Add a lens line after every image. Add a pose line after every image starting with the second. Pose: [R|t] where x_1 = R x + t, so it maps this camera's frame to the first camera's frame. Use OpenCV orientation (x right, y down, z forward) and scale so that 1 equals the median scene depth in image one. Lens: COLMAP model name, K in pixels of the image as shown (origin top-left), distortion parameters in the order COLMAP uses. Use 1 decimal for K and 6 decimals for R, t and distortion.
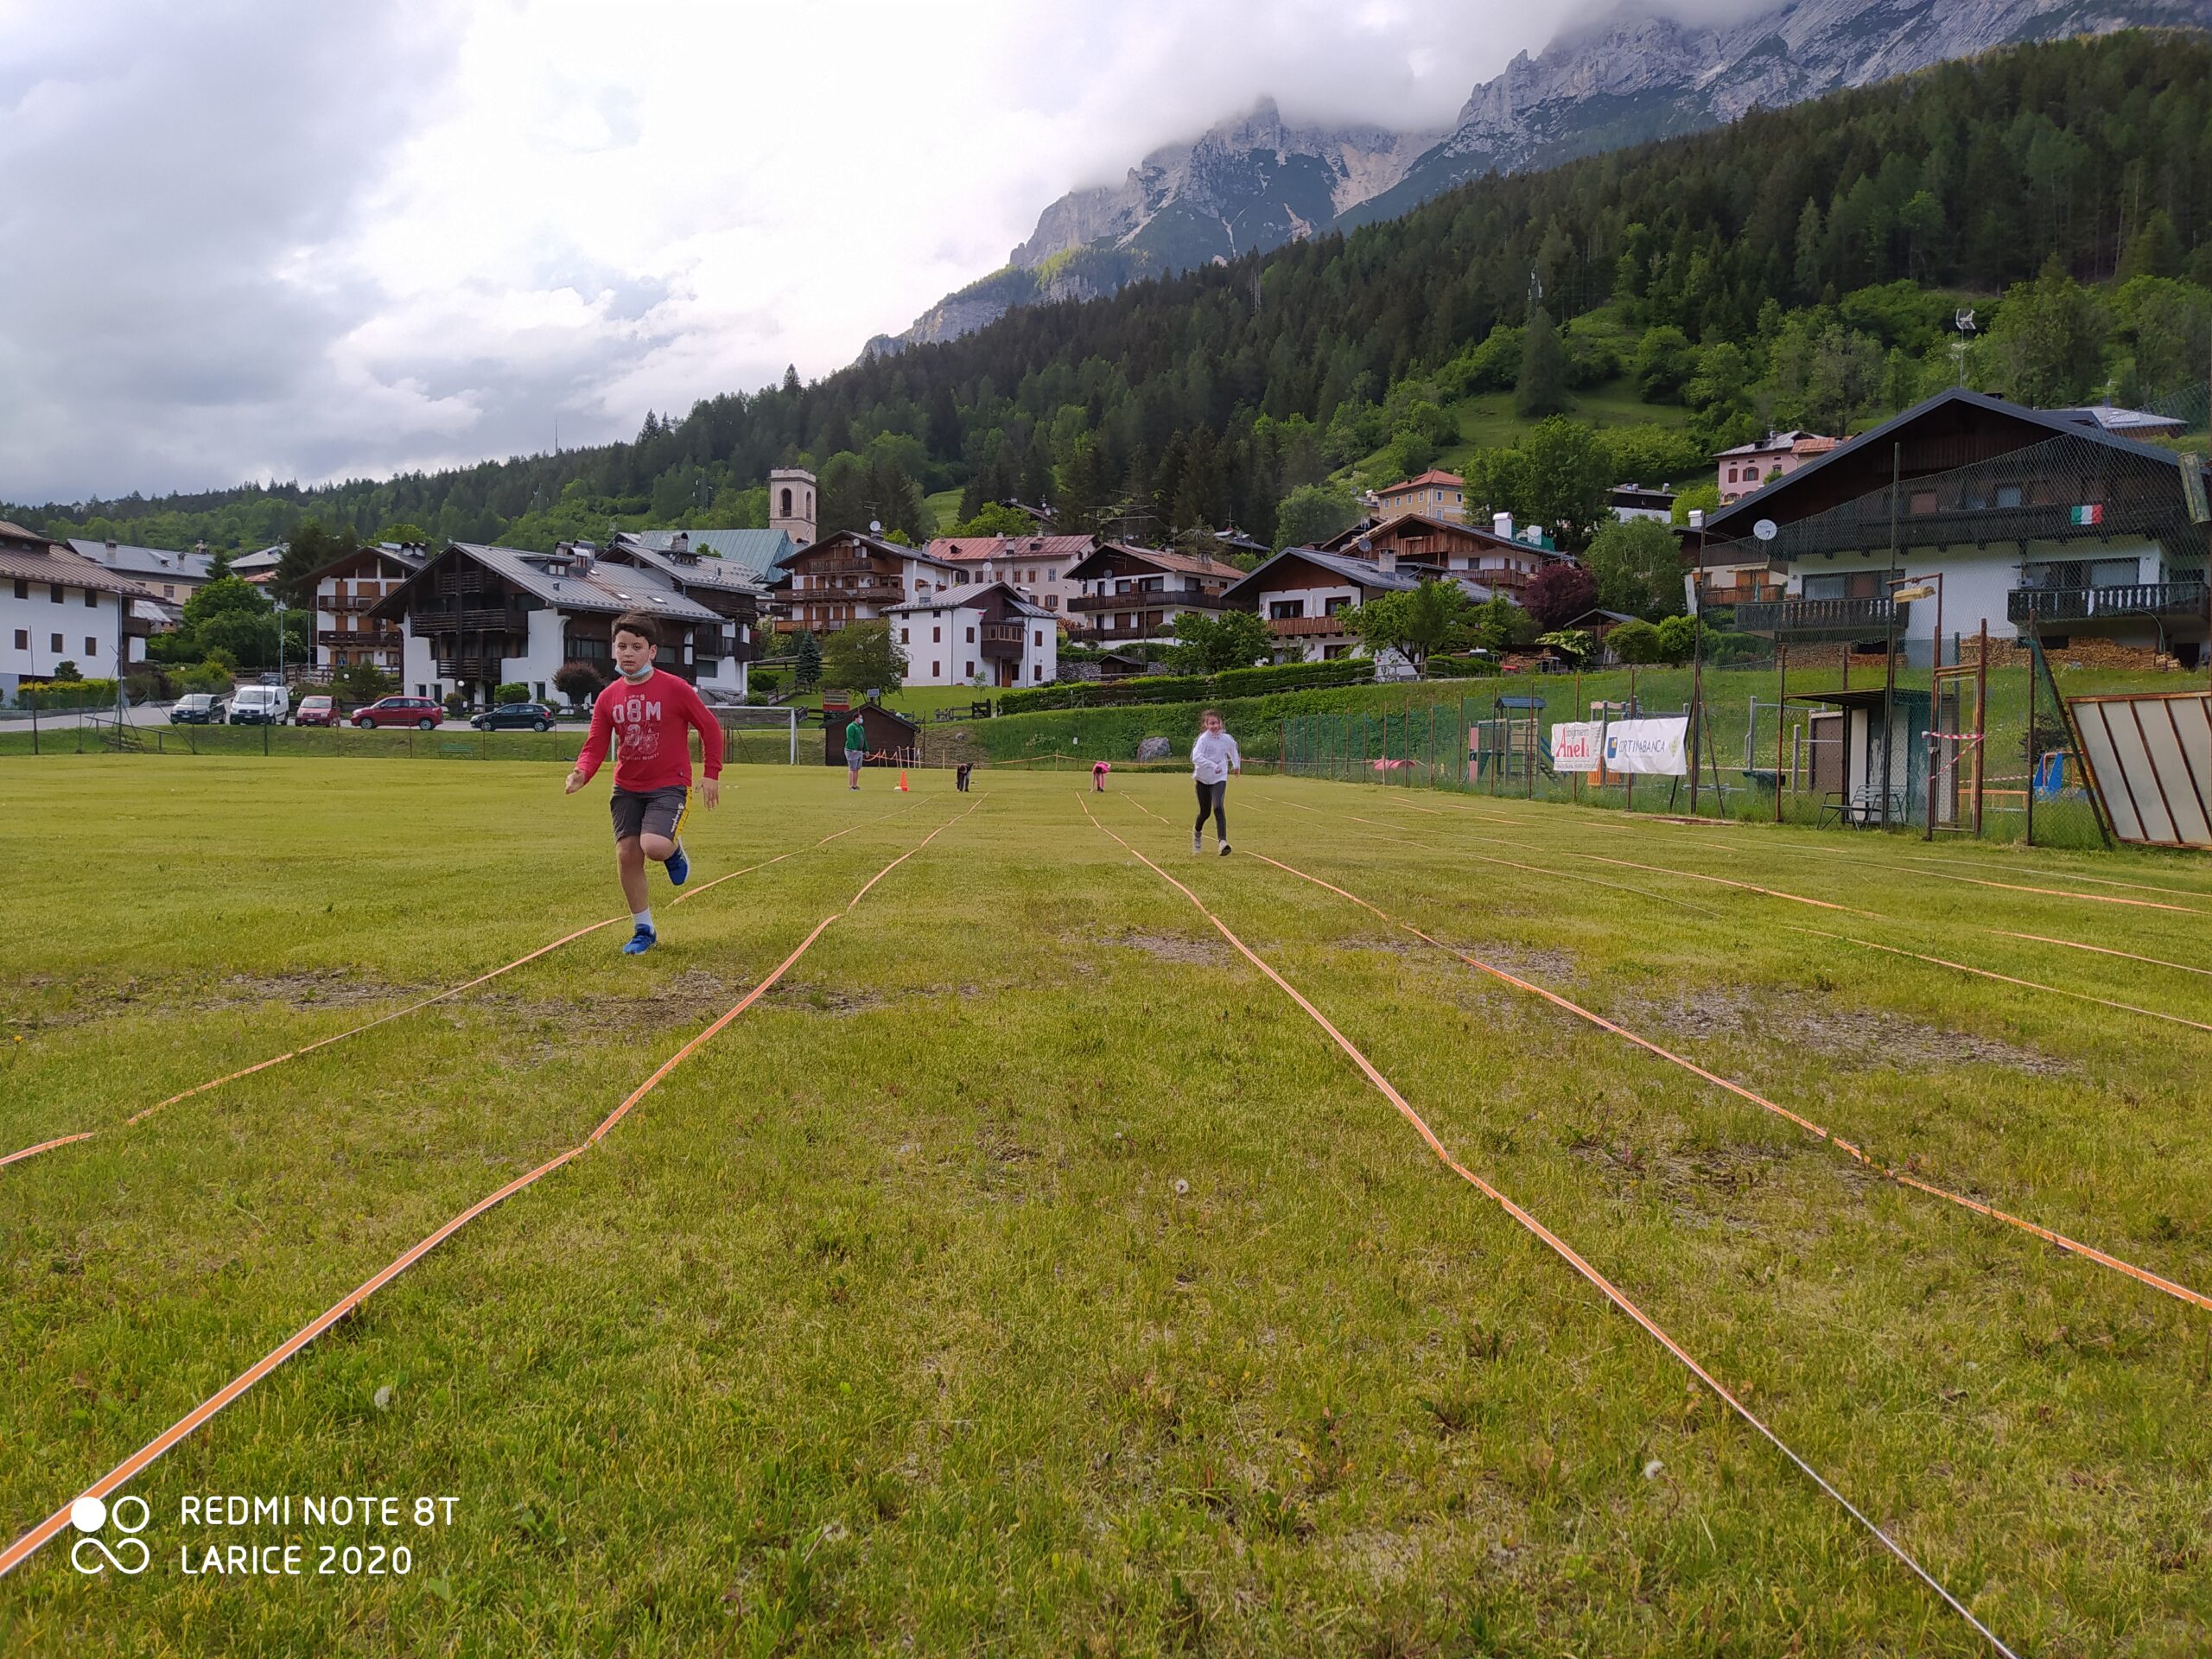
lens RADIAL K [[1622.8, 0, 1100.8], [0, 1622.8, 833.8], [0, 0, 1]] dist [0.120678, -0.198595]
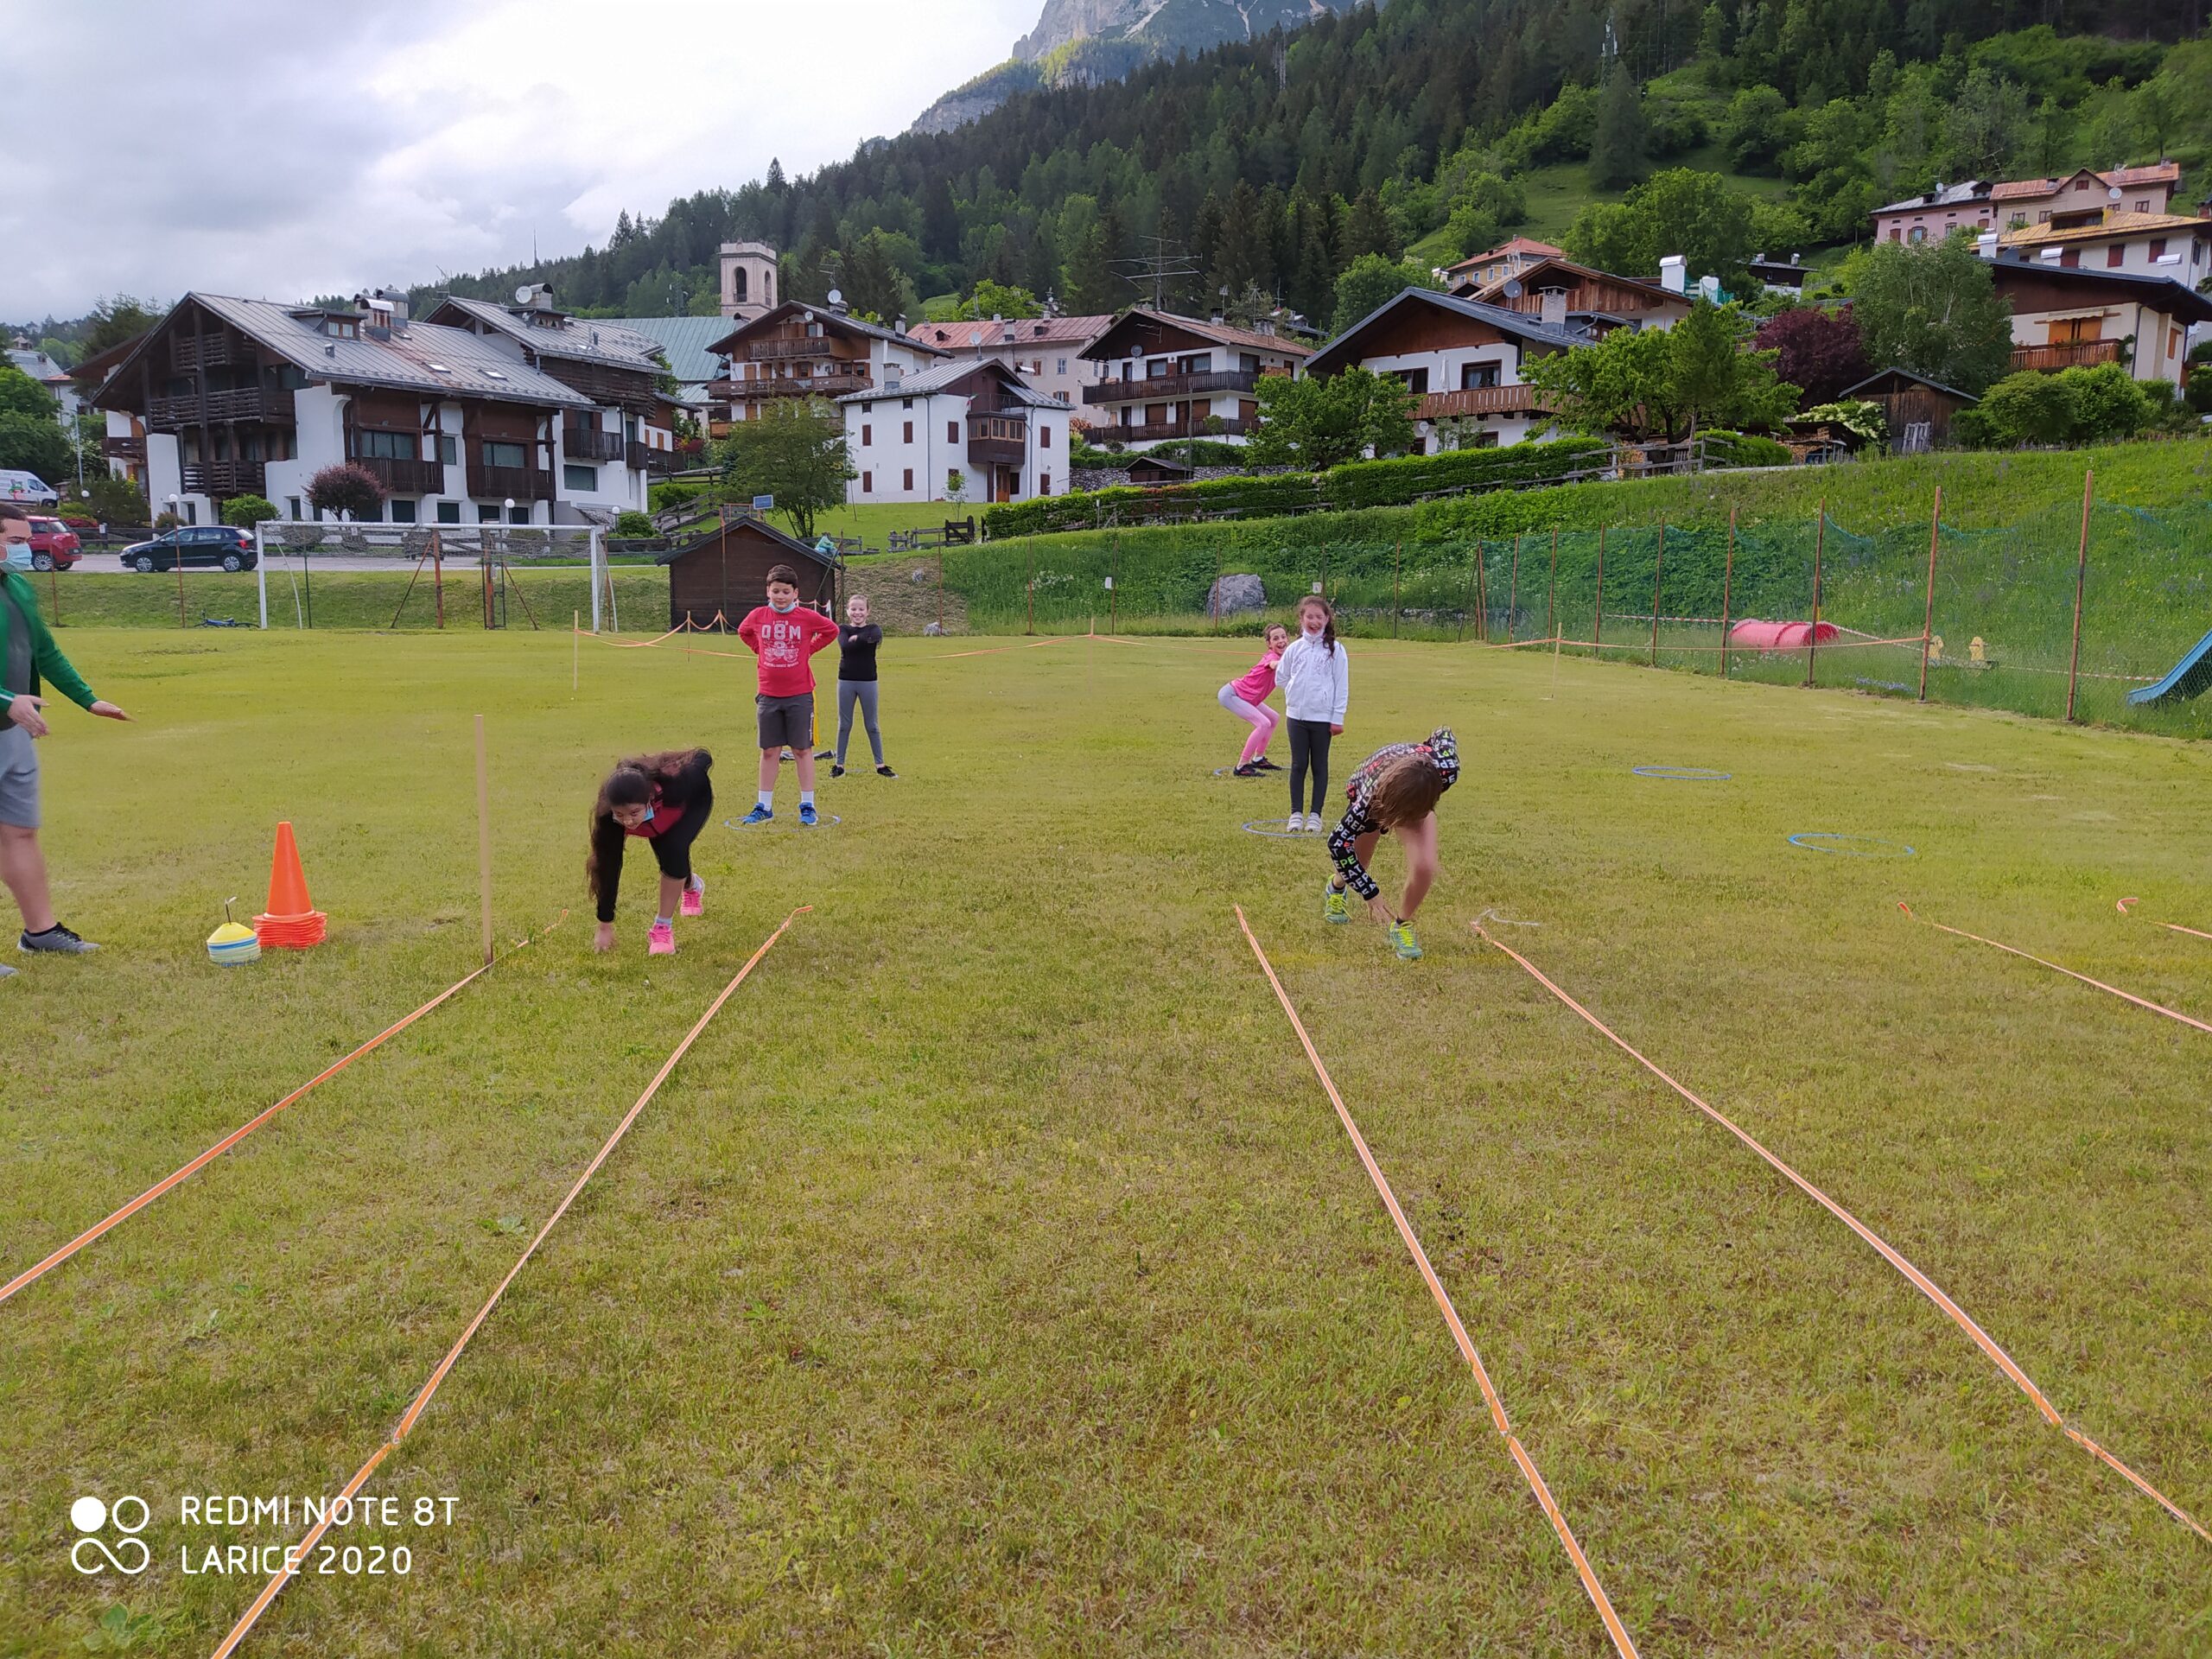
lens RADIAL K [[1643.4, 0, 1109.6], [0, 1643.4, 838.0], [0, 0, 1]] dist [0.118683, -0.193672]
pose [[0.999968, -0.007512, -0.002613, -0.007949], [0.007742, 0.994618, 0.103321, -0.014782], [0.001823, -0.103338, 0.994645, 0.216594]]
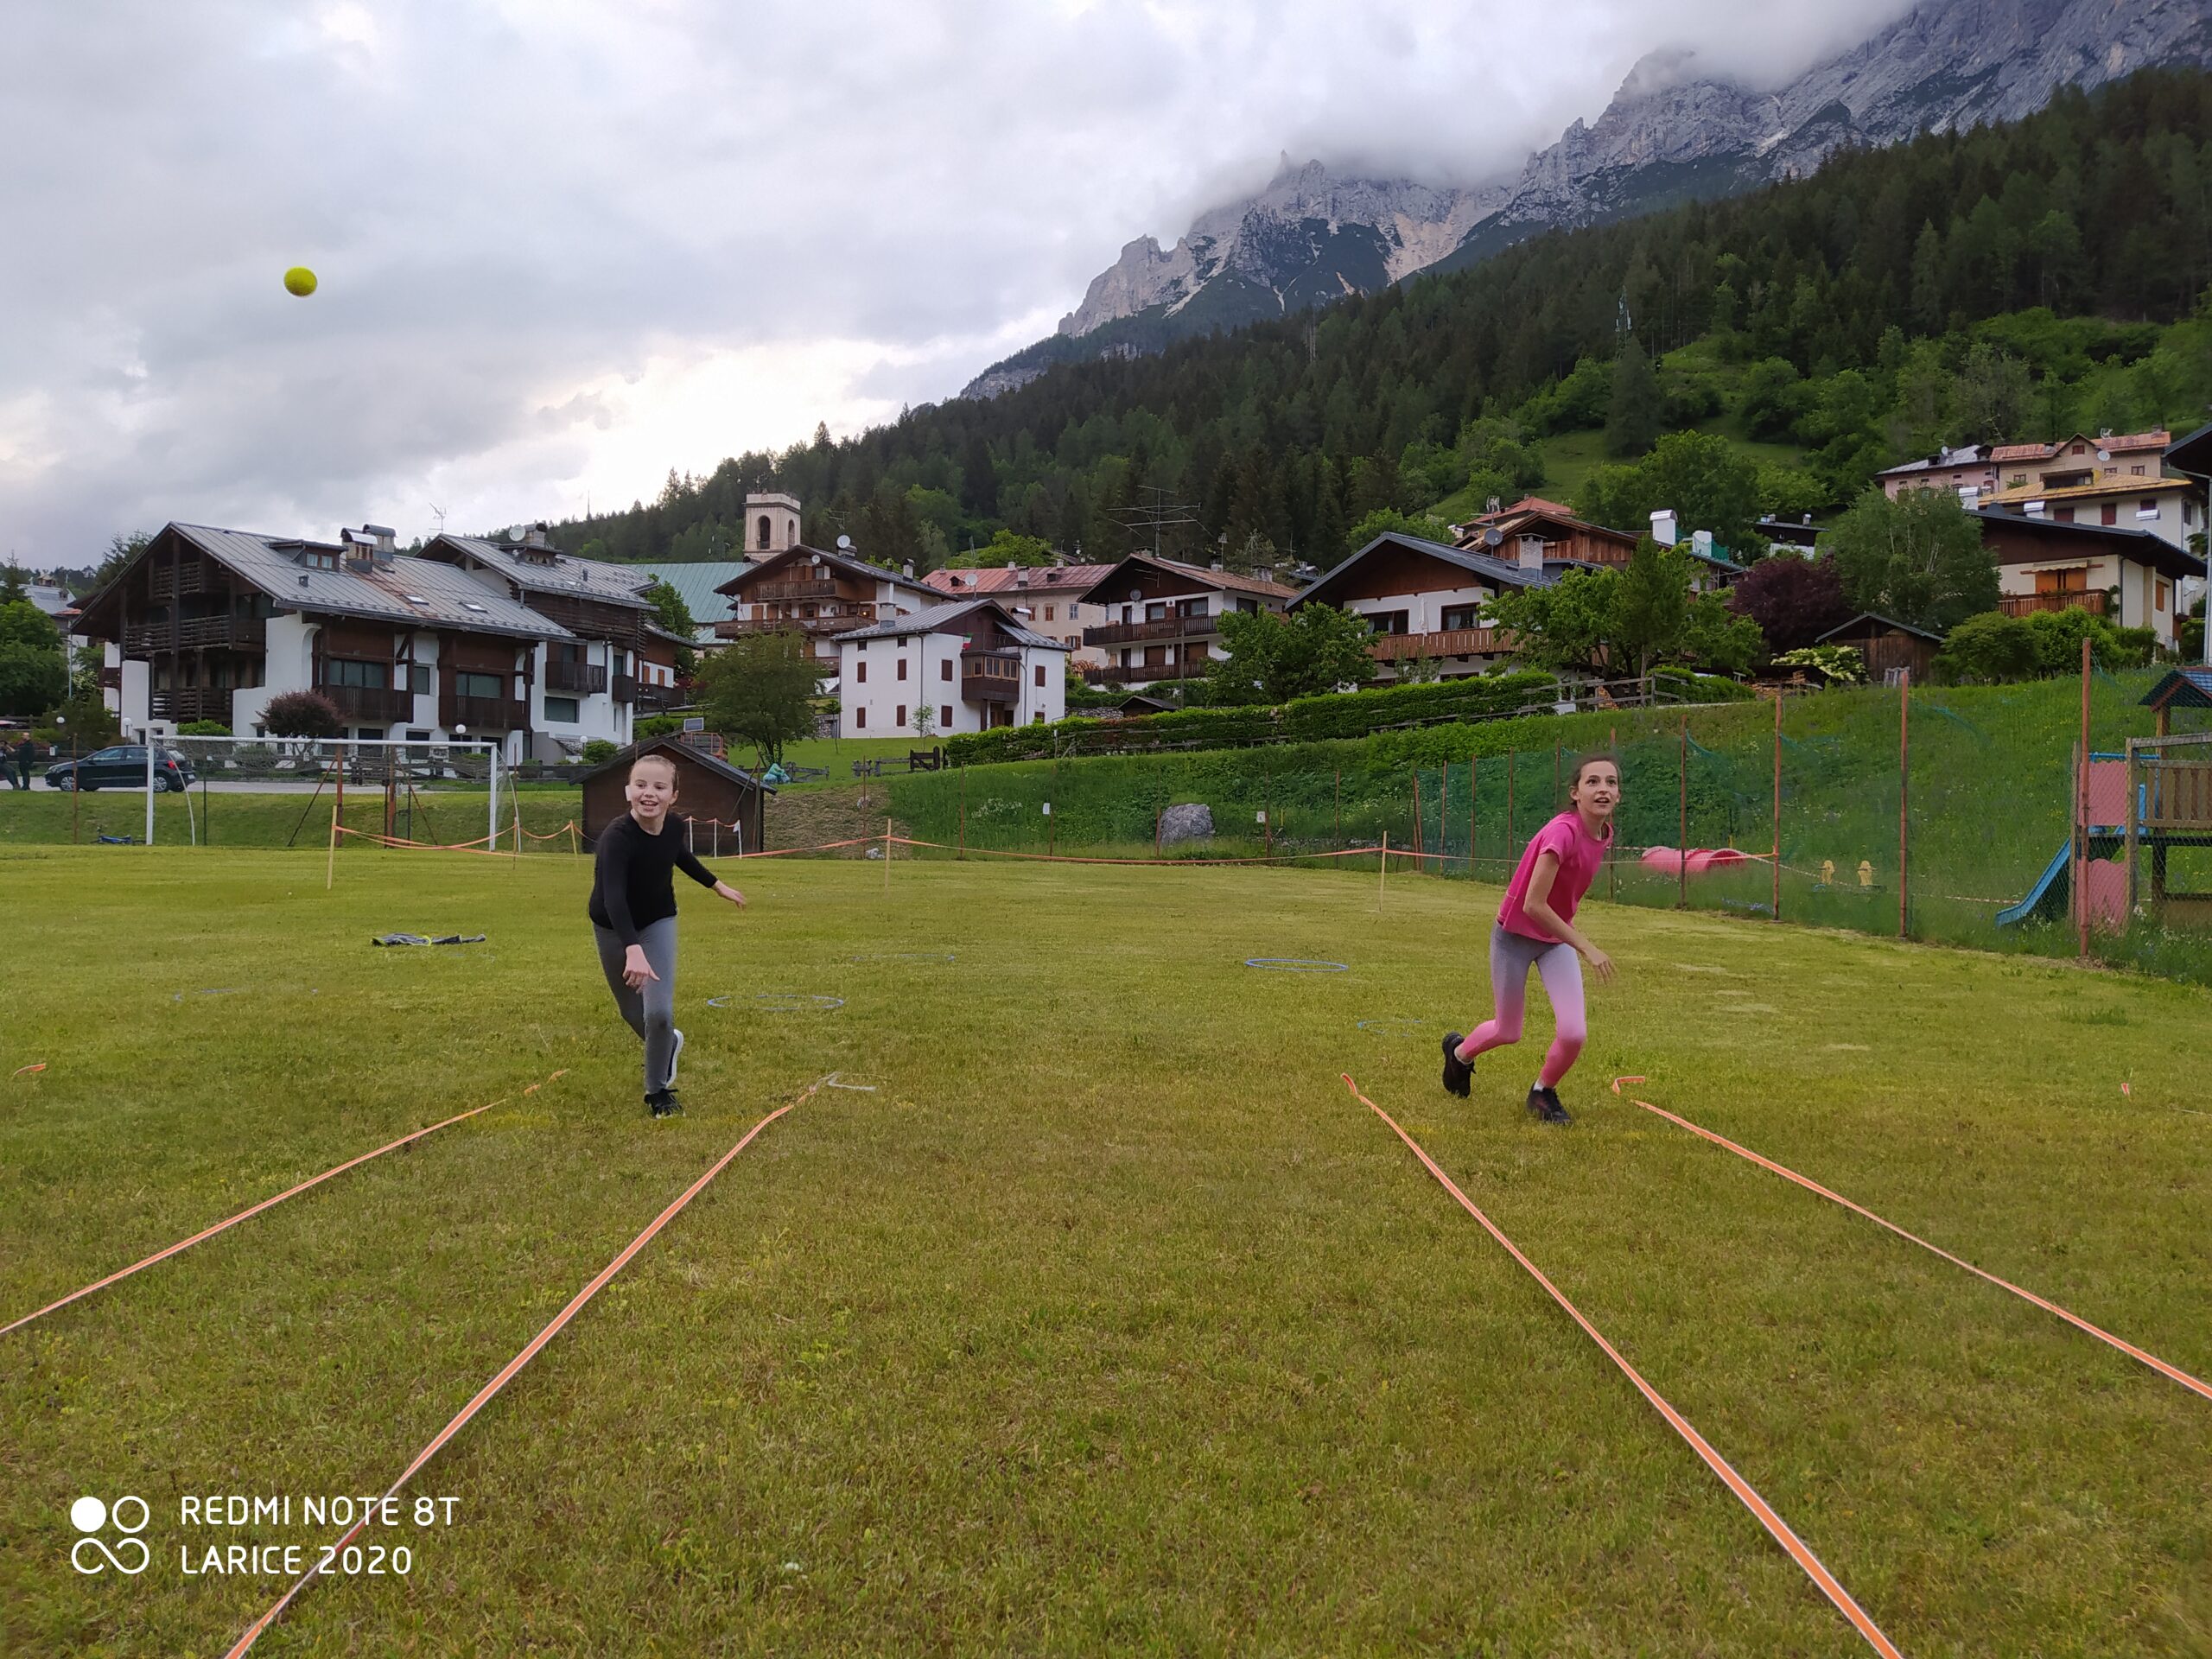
lens RADIAL K [[1681.0, 0, 1132.9], [0, 1681.0, 830.7], [0, 0, 1]] dist [0.128769, -0.224303]
pose [[0.999954, 0.003595, -0.008870, 0.010979], [-0.004021, 0.998818, -0.048440, -0.011452], [0.008685, 0.048473, 0.998787, 0.222971]]
